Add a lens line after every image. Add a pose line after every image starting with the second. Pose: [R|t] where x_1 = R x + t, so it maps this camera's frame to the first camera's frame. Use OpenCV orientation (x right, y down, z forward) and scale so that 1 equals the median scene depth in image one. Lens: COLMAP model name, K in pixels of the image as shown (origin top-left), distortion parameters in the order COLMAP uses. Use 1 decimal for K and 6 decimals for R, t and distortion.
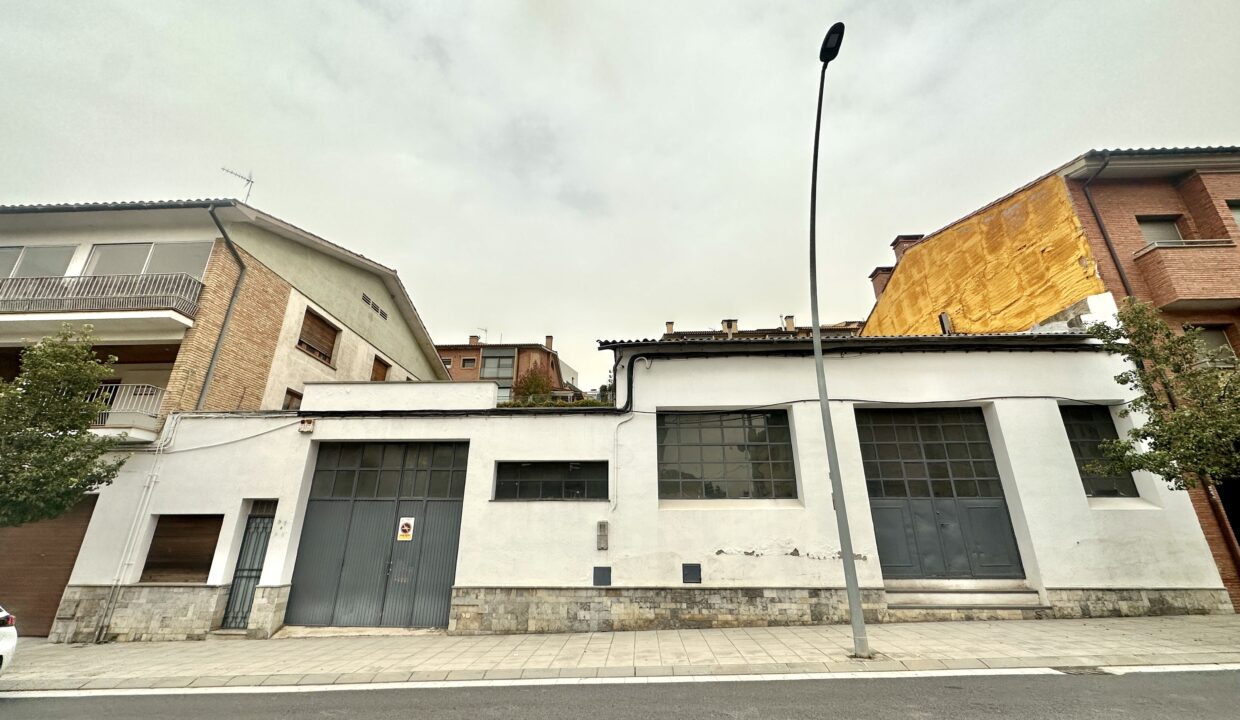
lens RADIAL K [[496.7, 0, 623.1], [0, 496.7, 355.9], [0, 0, 1]] dist [-0.003703, 0.000657]
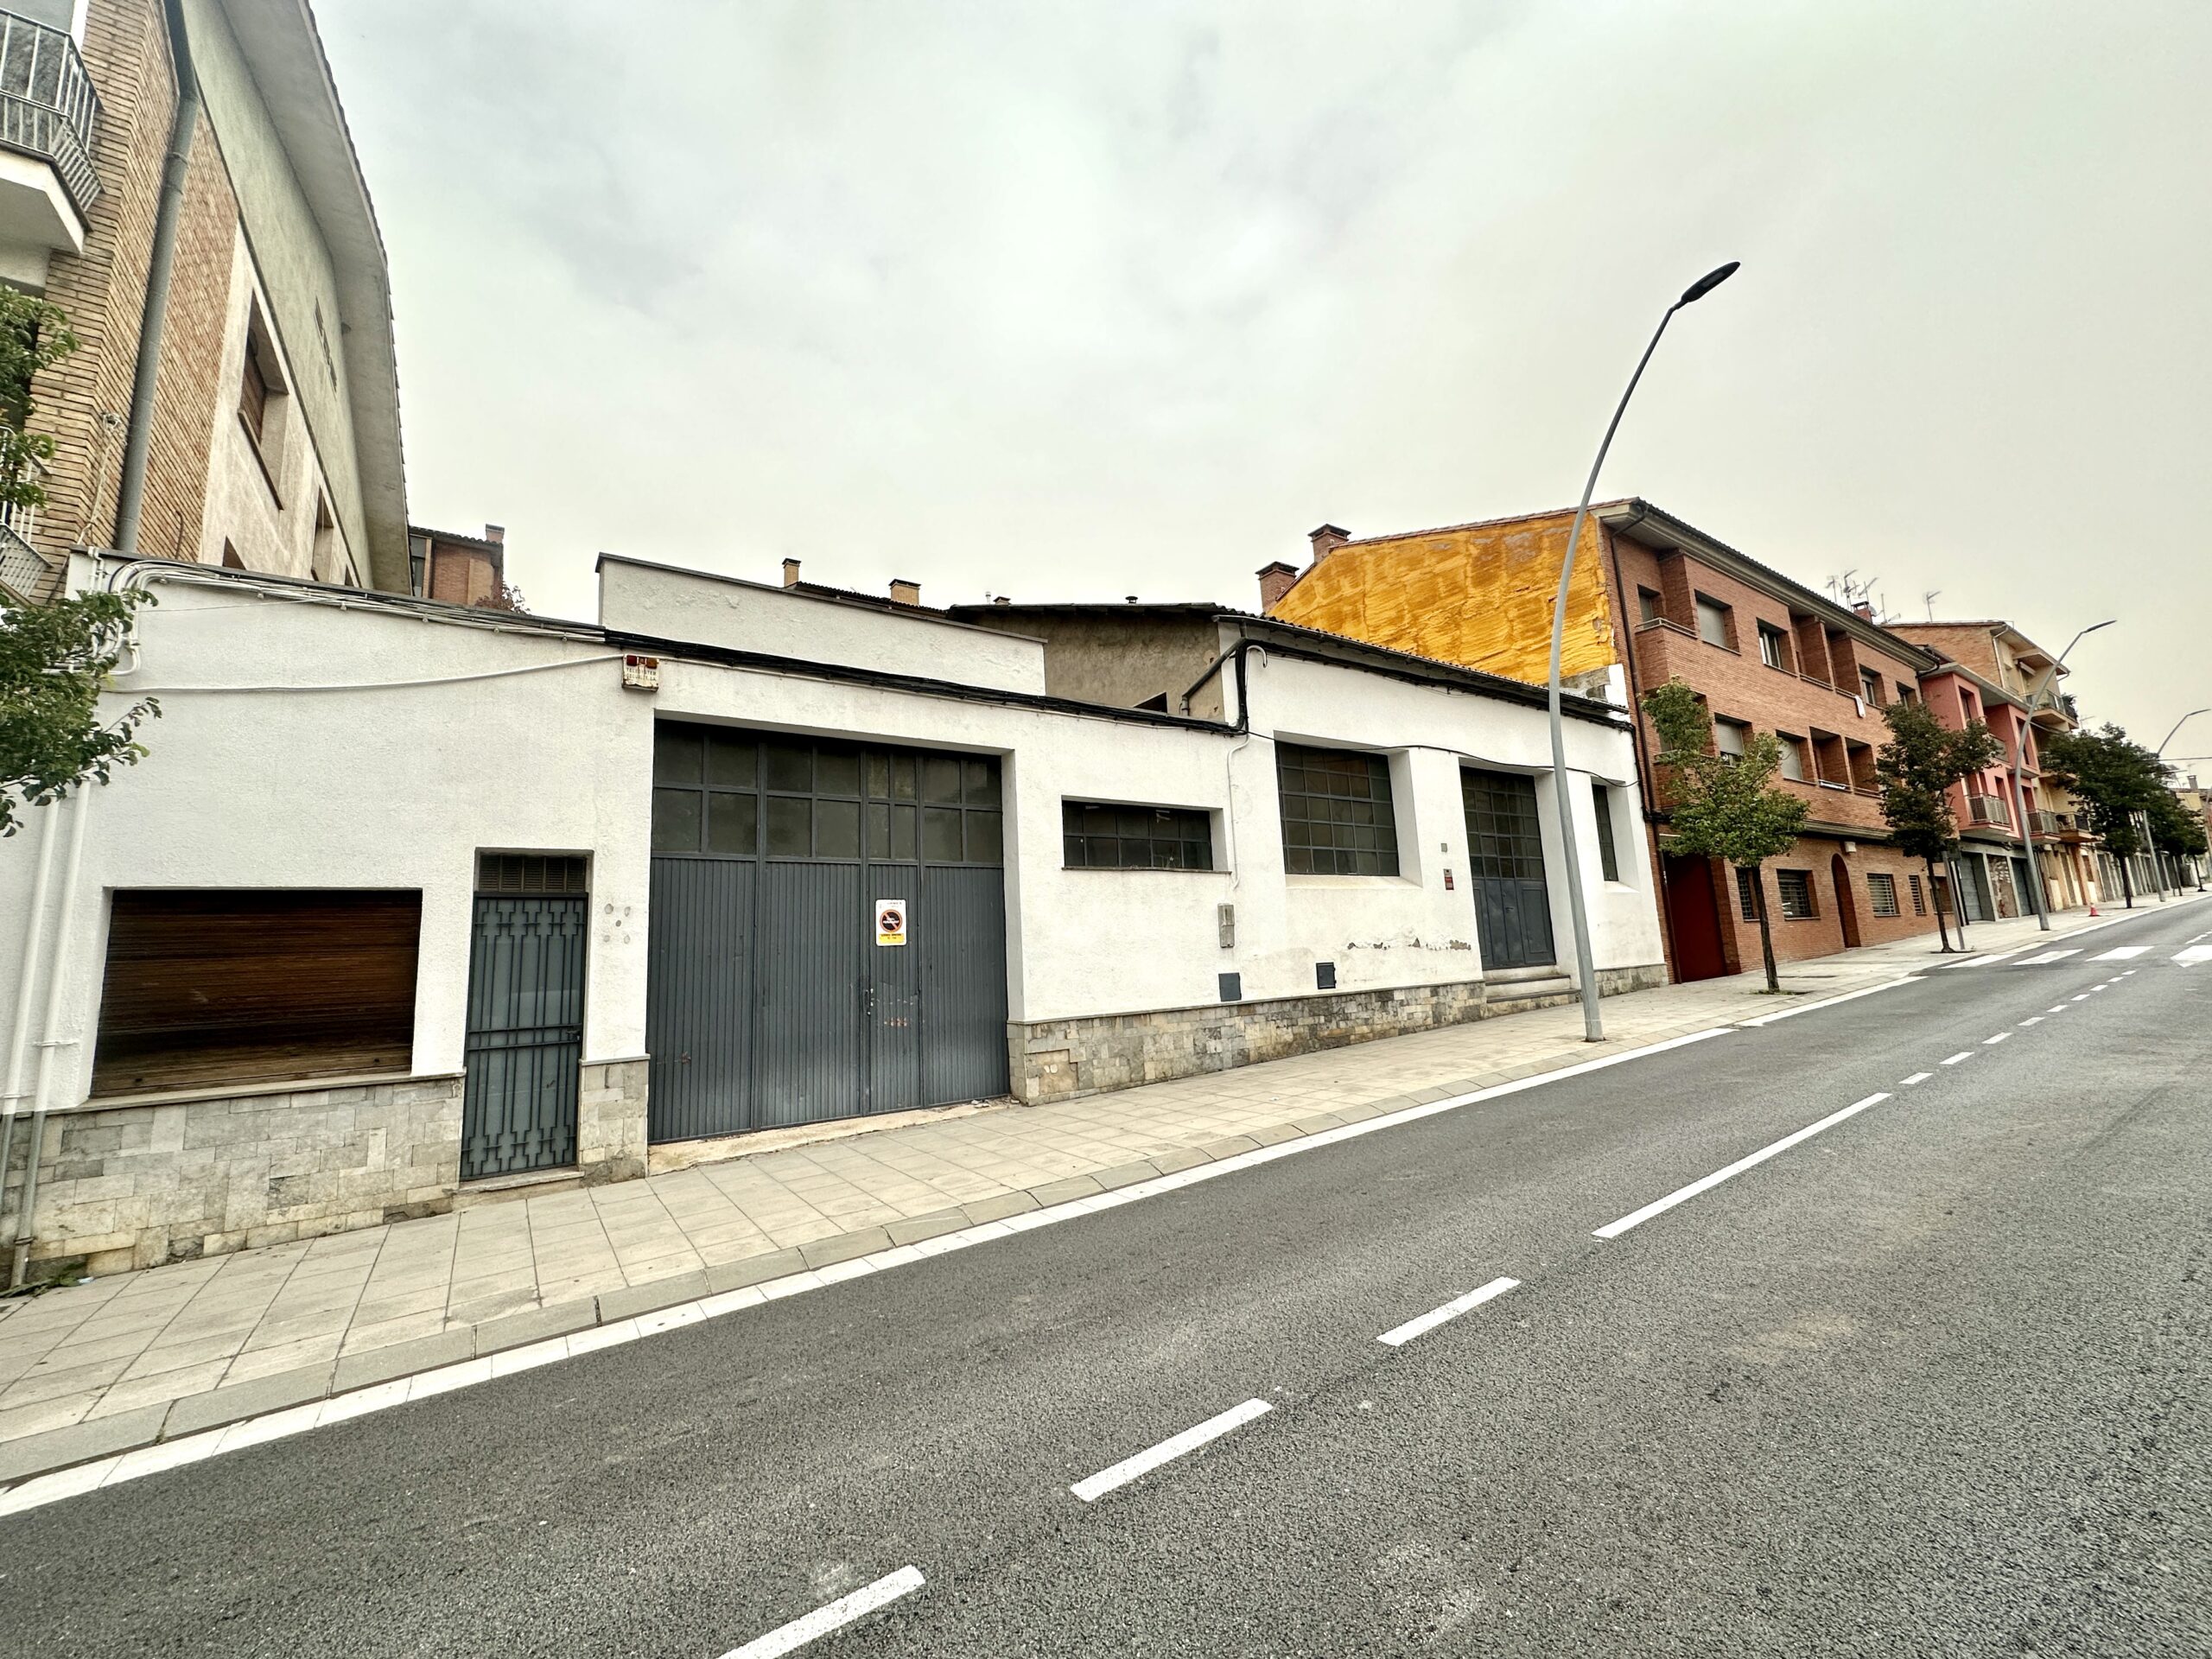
lens RADIAL K [[881.4, 0, 1109.4], [0, 881.4, 826.7], [0, 0, 1]] dist [-0.004143, 0.000605]
pose [[0.796772, 0.052525, 0.601993, -0.826815], [-0.164593, 0.977413, 0.132567, 0.117514], [-0.581433, -0.204709, 0.787420, 0.241863]]
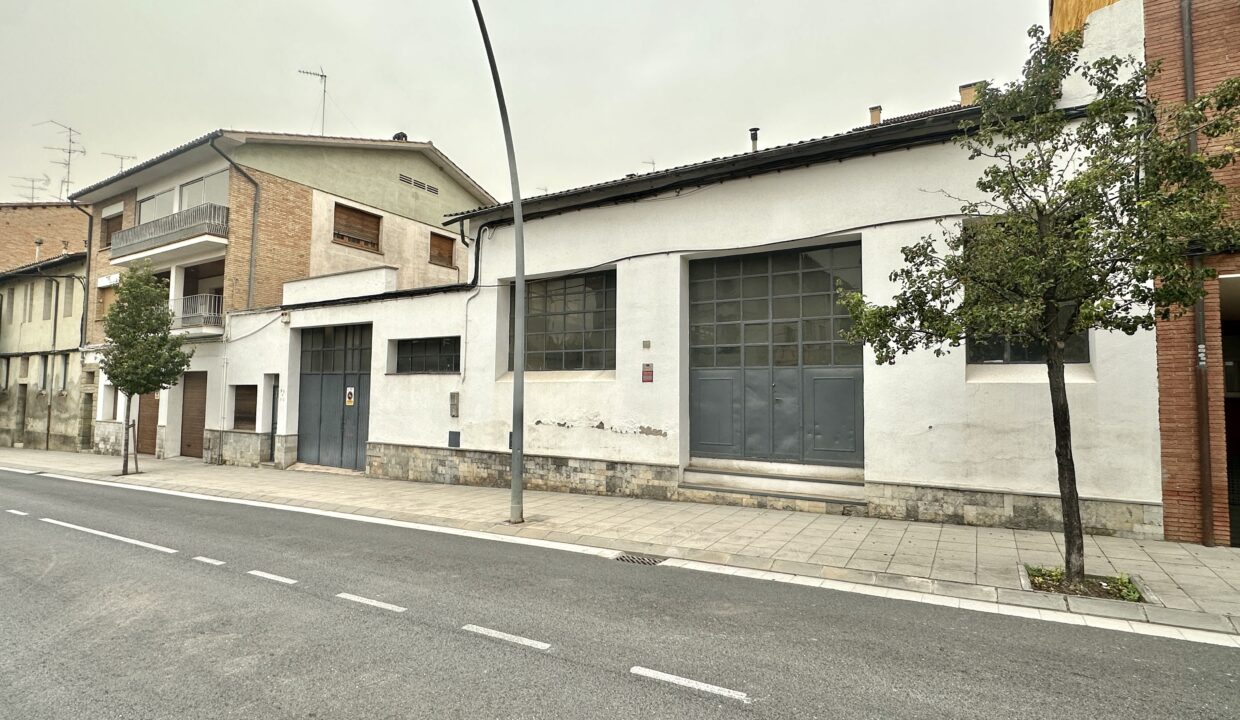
lens RADIAL K [[610.8, 0, 619.8], [0, 610.8, 359.4], [0, 0, 1]] dist [-0.002402, -0.001492]
pose [[0.871418, -0.018405, -0.490195, 0.922799], [0.160283, 0.955129, 0.249073, -0.005358], [0.463616, -0.295617, 0.835267, 0.085928]]
